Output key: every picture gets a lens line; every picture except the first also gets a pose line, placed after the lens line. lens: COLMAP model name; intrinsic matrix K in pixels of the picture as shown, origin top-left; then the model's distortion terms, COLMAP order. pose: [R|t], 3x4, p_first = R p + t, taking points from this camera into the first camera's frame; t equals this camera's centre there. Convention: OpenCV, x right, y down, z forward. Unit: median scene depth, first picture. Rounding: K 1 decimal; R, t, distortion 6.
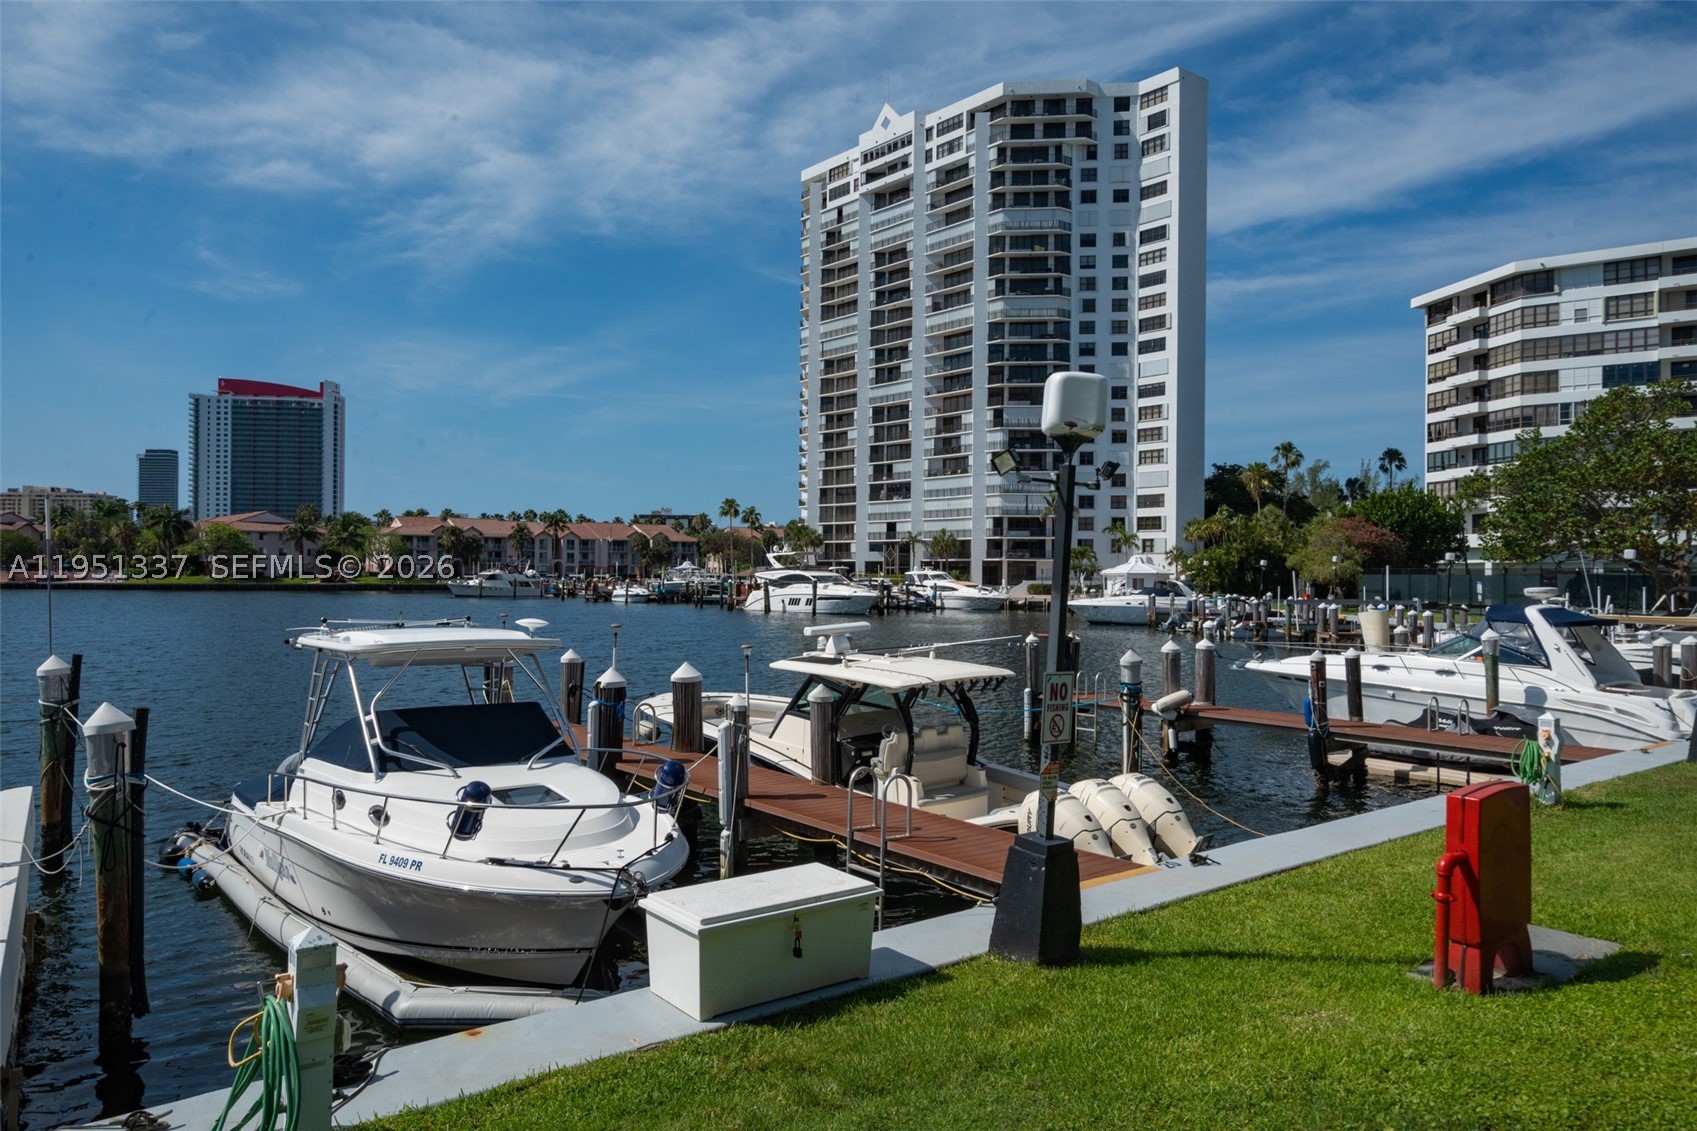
lens RADIAL K [[1176.6, 0, 892.8], [0, 1176.6, 526.0], [0, 0, 1]] dist [0.002651, 0.000282]
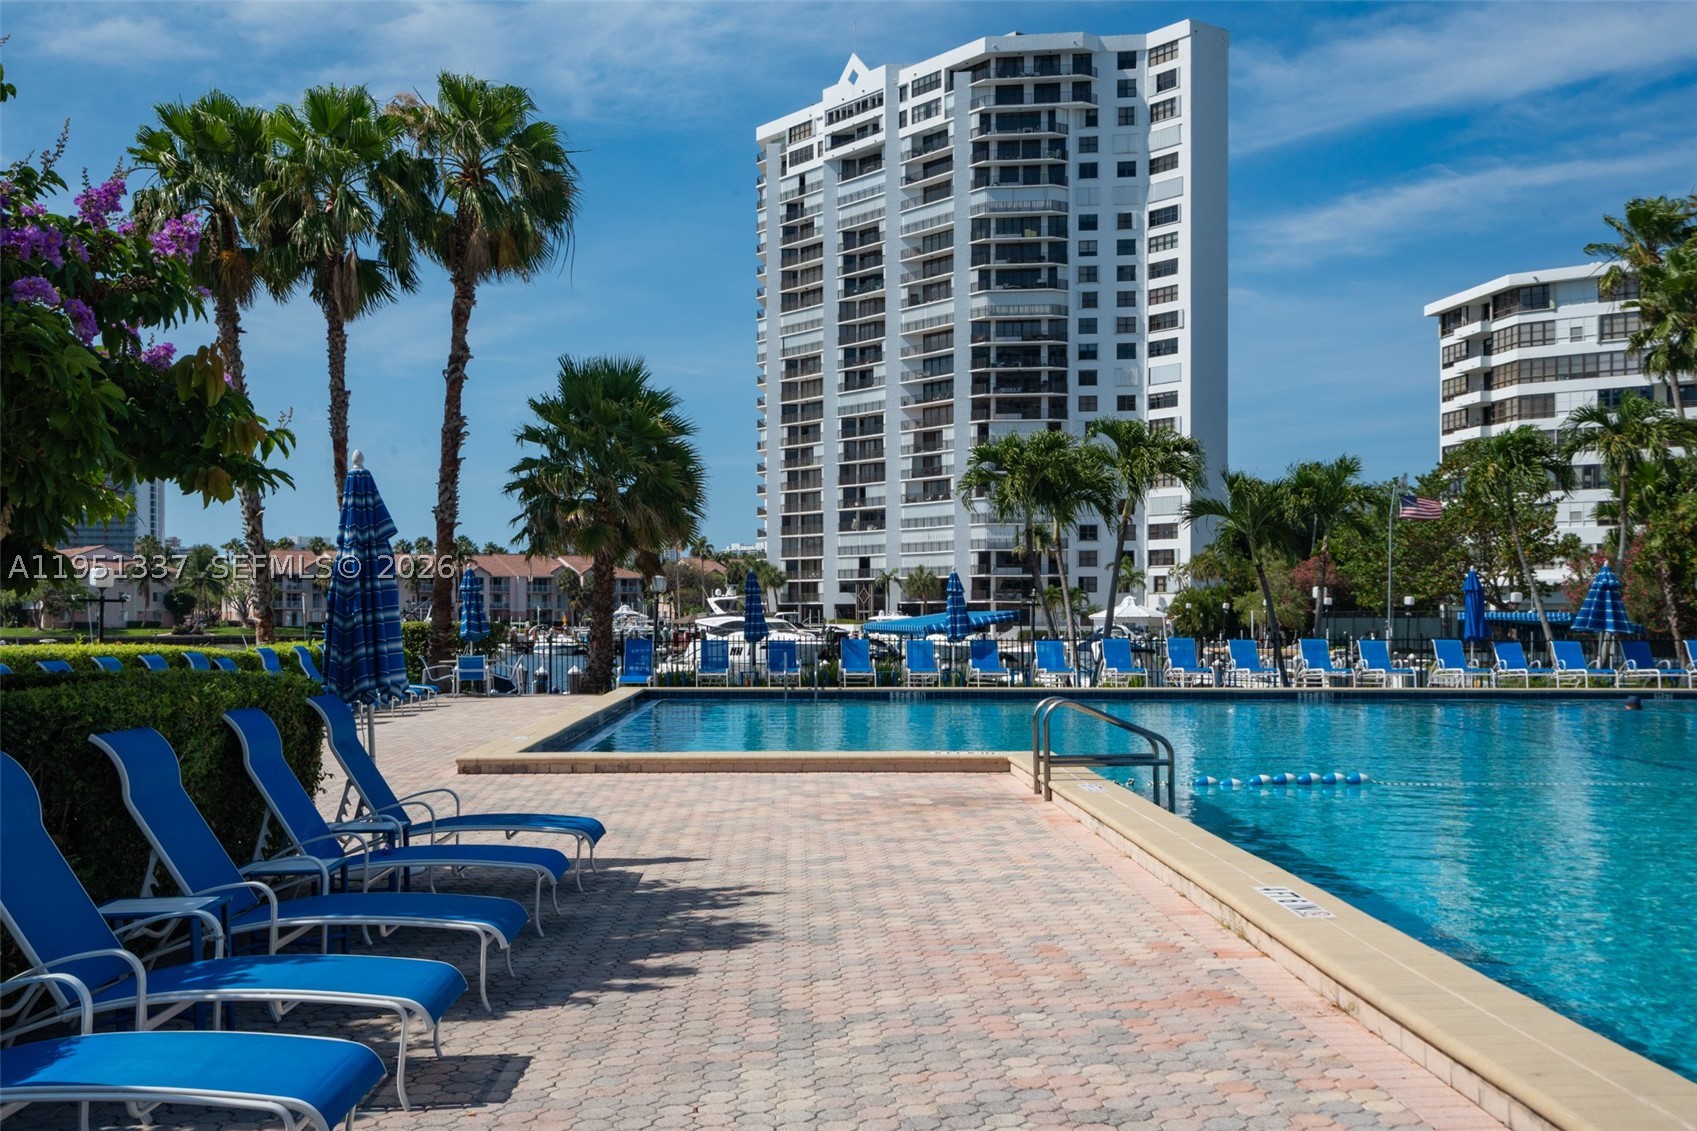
lens RADIAL K [[1686.3, 0, 848.5], [0, 1686.3, 565.5], [0, 0, 1]] dist [-0.001206, 0.005900]
pose [[0.998846, -0.008220, -0.047319, 0.049187], [0.008700, 0.999913, 0.009935, -0.010342], [0.047234, -0.010335, 0.998830, -0.215785]]
